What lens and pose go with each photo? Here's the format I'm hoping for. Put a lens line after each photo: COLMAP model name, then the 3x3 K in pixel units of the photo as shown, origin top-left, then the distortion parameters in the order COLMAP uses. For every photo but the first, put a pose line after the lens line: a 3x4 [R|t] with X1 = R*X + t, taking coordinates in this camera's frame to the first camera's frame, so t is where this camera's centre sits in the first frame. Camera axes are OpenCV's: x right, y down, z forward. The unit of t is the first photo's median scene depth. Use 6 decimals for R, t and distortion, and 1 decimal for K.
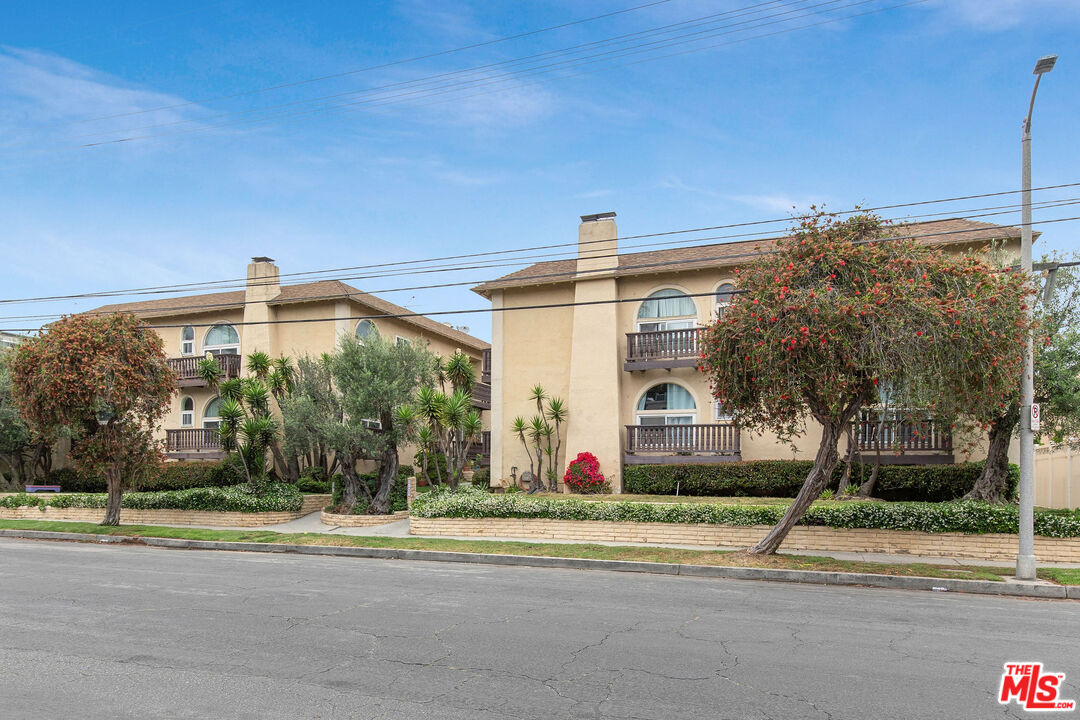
lens RADIAL K [[513.8, 0, 543.5], [0, 513.8, 356.0], [0, 0, 1]] dist [0.000388, -0.000434]
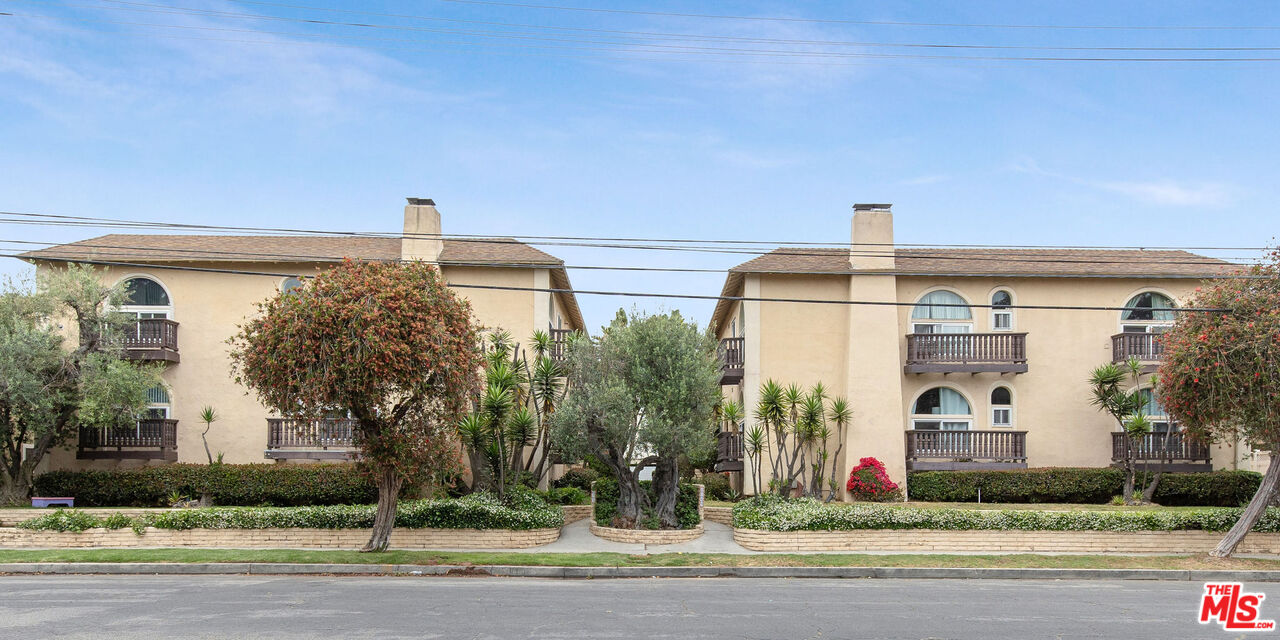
lens RADIAL K [[575.3, 0, 640.4], [0, 575.3, 349.3], [0, 0, 1]] dist [0.000706, -0.000093]
pose [[0.963042, 0.059461, 0.262705, -0.617032], [-0.060858, 0.998142, -0.002824, 0.019054], [-0.262385, -0.013268, 0.964872, 0.101361]]
